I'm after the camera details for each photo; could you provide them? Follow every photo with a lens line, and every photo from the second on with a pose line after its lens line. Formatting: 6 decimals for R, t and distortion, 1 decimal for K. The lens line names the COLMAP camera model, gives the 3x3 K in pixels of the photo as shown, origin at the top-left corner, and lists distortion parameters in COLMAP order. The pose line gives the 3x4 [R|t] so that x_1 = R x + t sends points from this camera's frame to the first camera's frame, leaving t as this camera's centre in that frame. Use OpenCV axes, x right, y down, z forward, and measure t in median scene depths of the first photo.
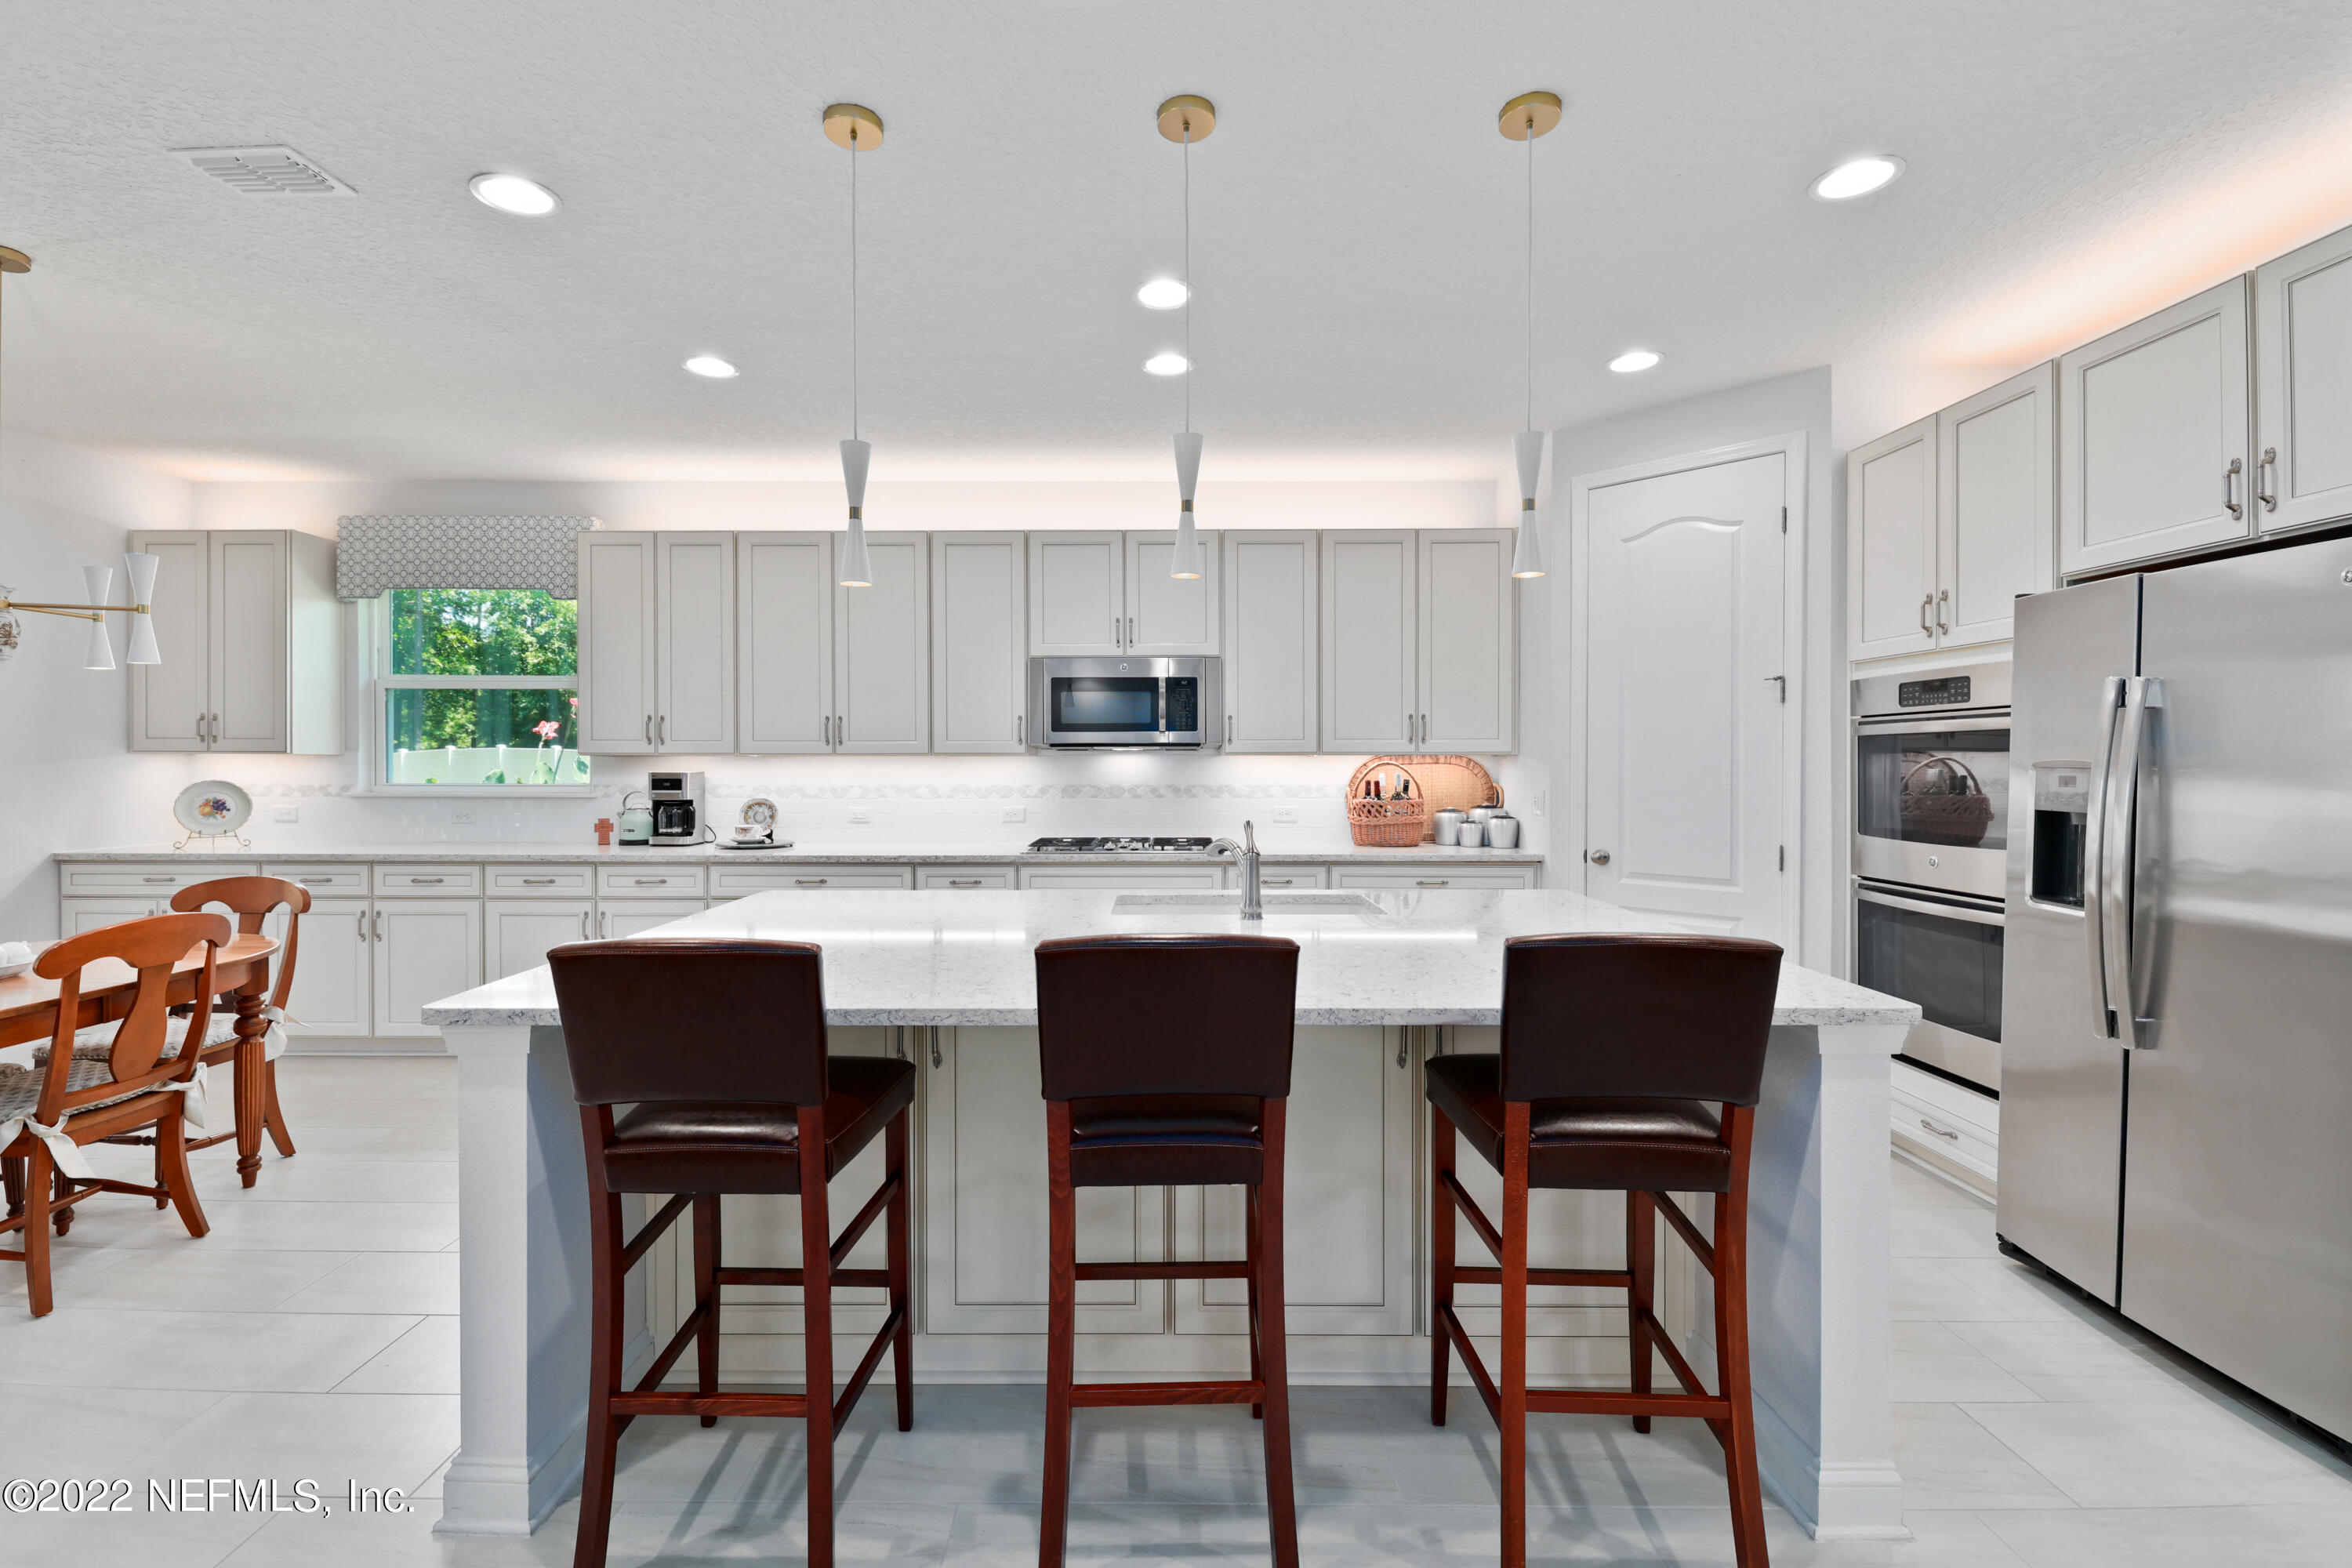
lens RADIAL K [[1002.0, 0, 1152.9], [0, 1002.0, 768.4], [0, 0, 1]] dist [0.009332, -0.007623]
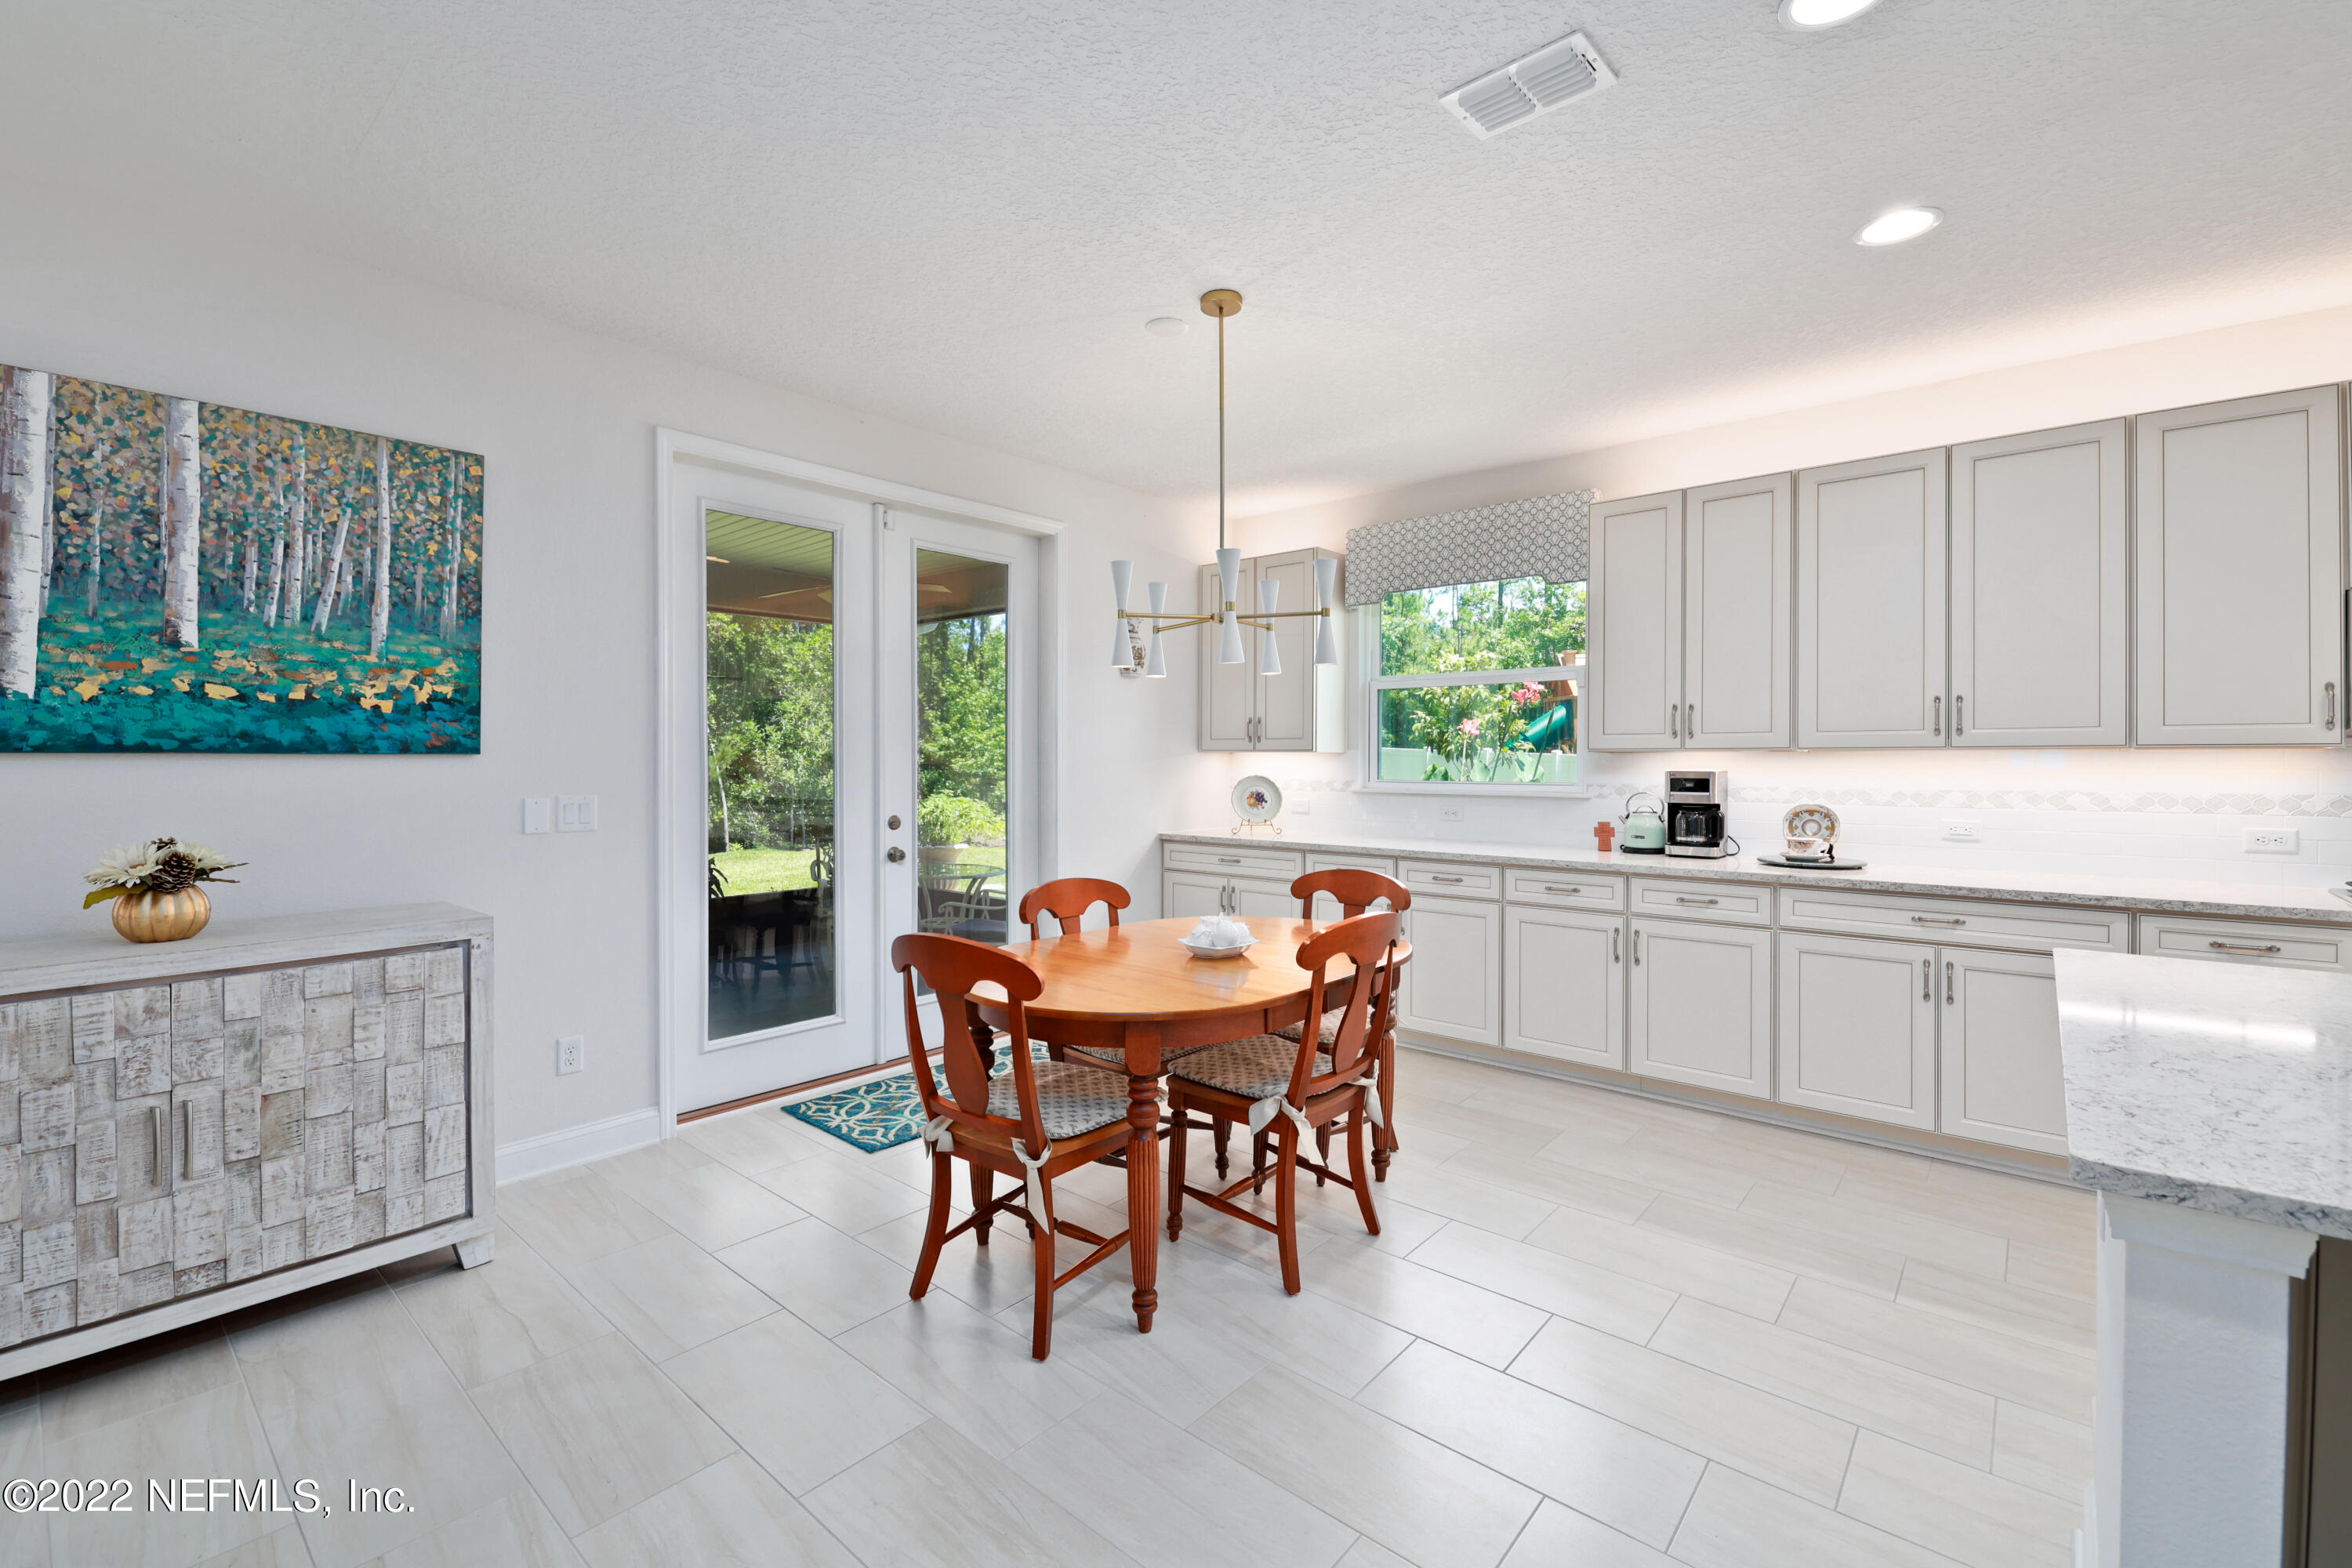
lens RADIAL K [[1002.0, 0, 1151.9], [0, 1002.0, 764.7], [0, 0, 1]] dist [0.009332, -0.007623]
pose [[0.752699, 0.002438, -0.658360, -0.275944], [-0.002906, 0.999996, 0.000380, -0.000209], [0.658358, 0.001627, 0.752703, 0.060168]]
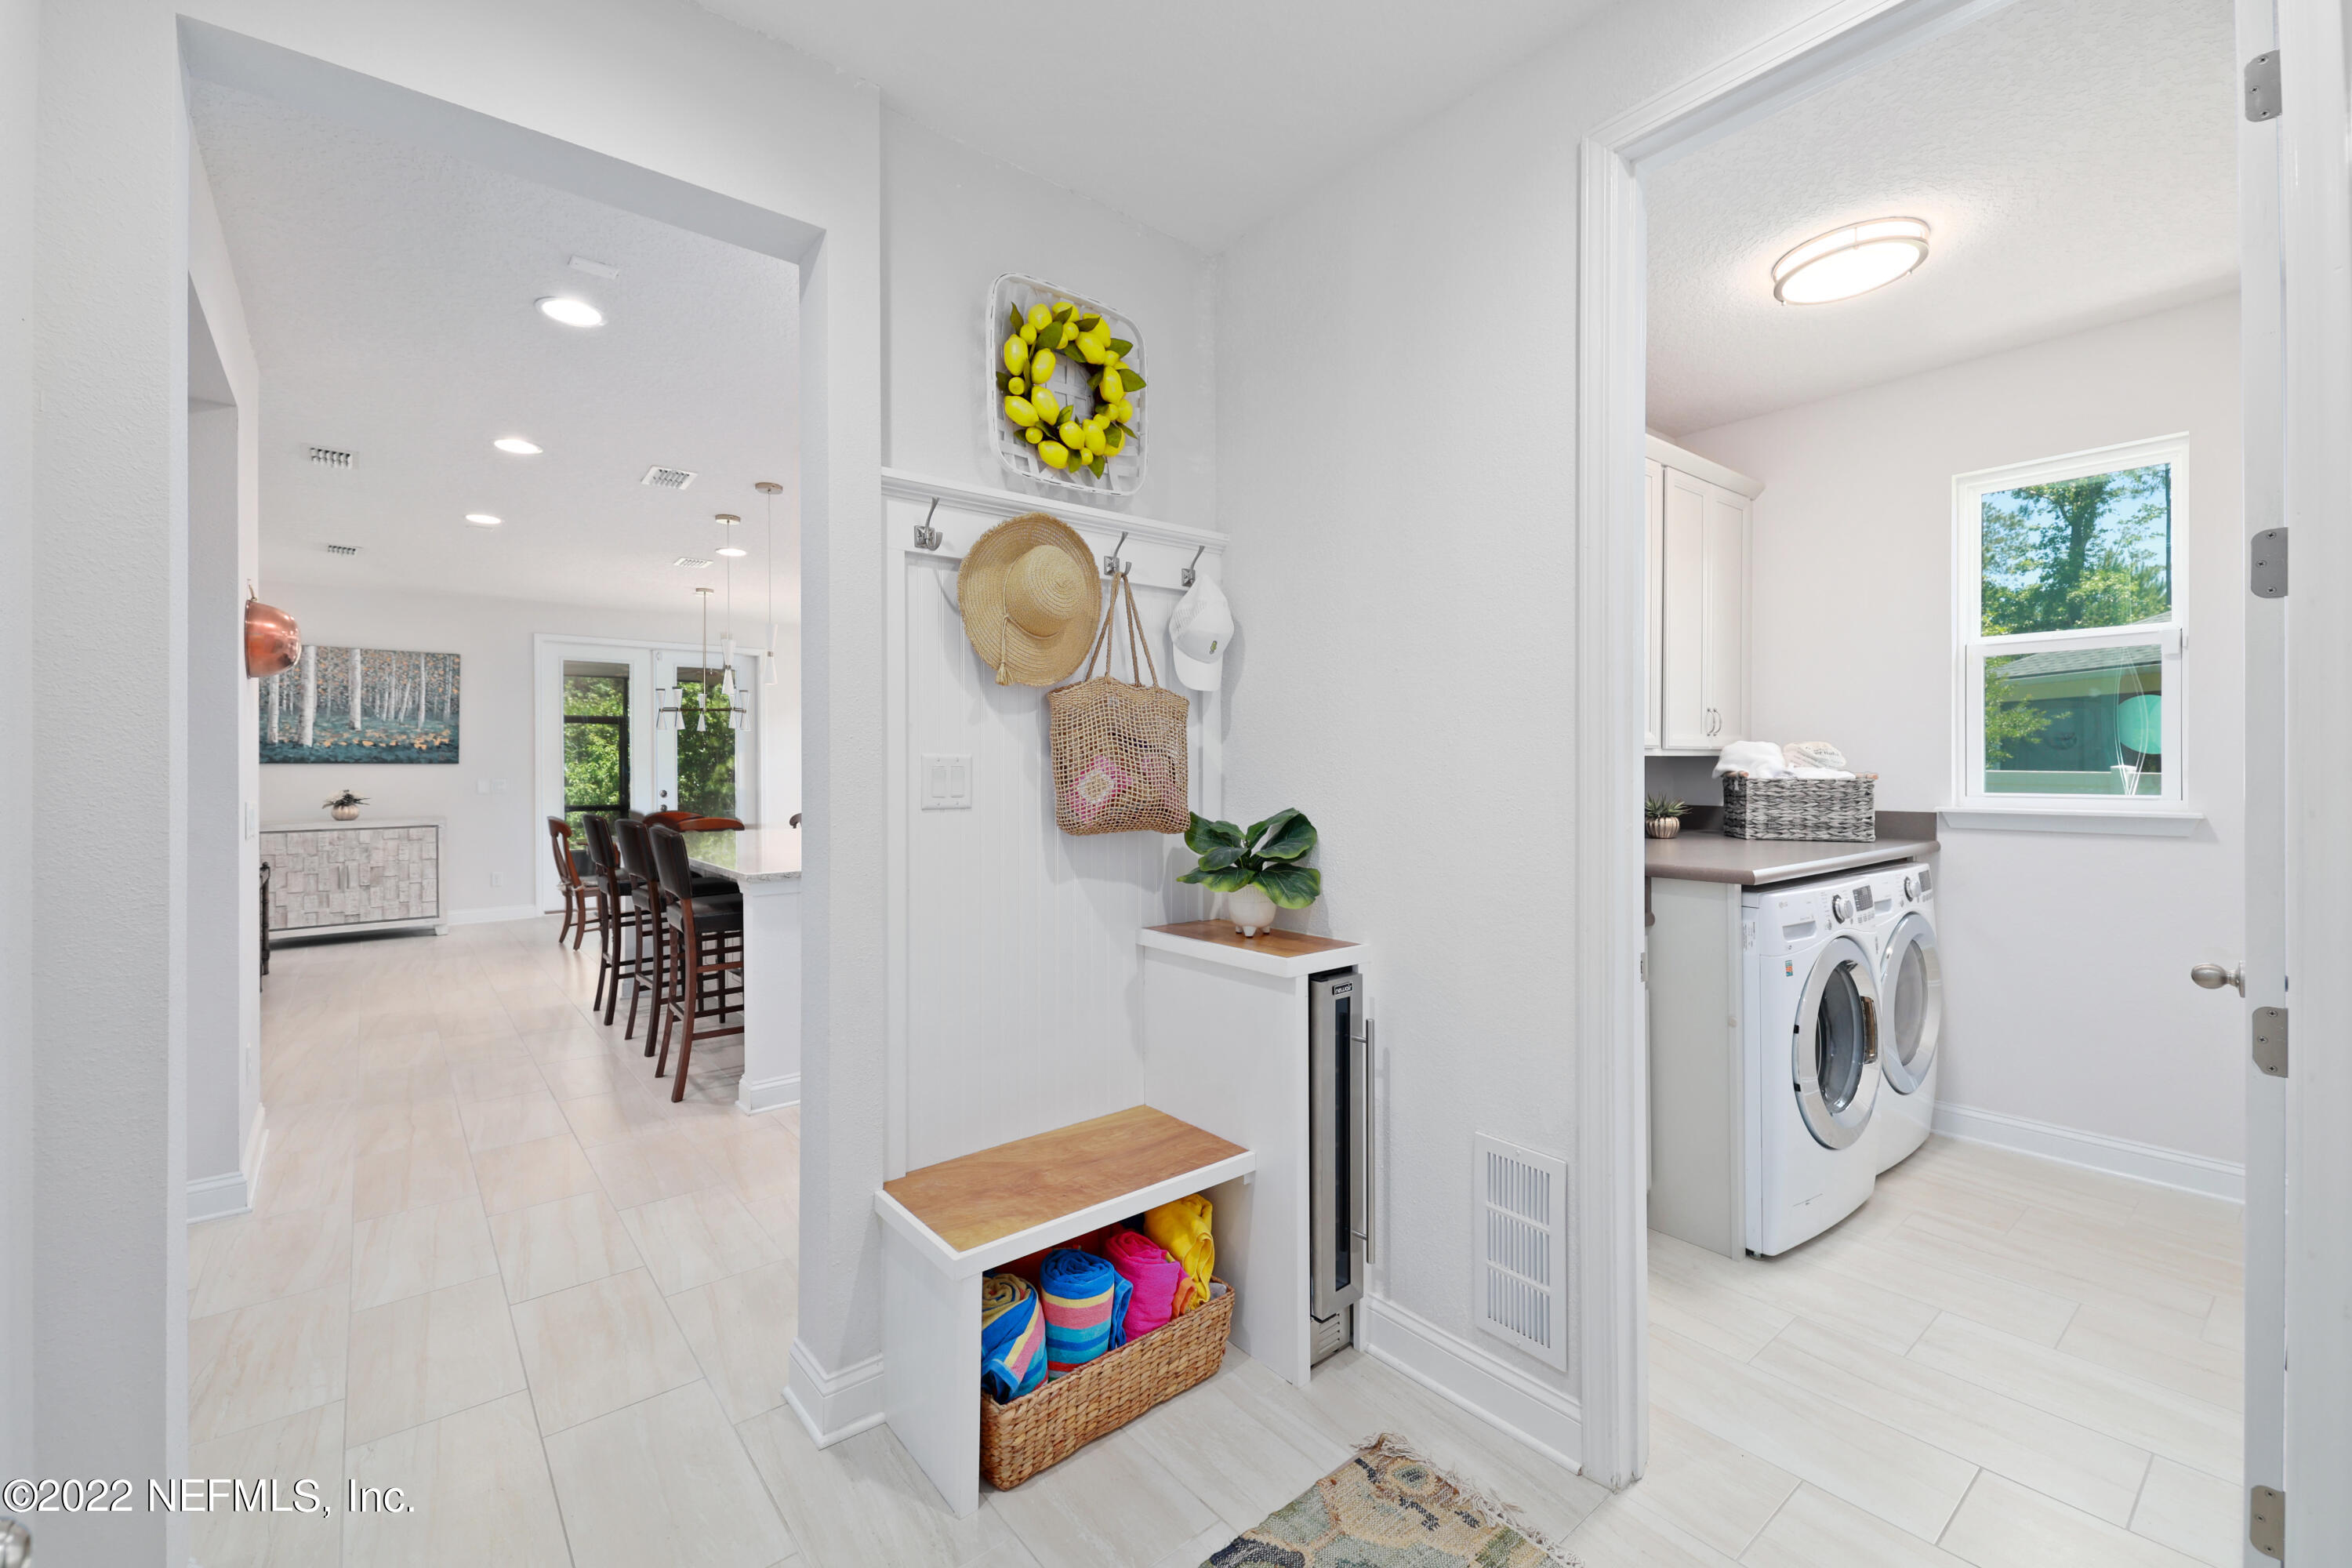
lens RADIAL K [[1002.0, 0, 1213.1], [0, 1002.0, 769.9], [0, 0, 1]] dist [0.009332, -0.007623]
pose [[0.647963, 0.005885, -0.761649, 1.193432], [-0.004817, 0.999982, 0.003628, -0.007364], [0.761656, 0.001318, 0.647980, 0.128151]]
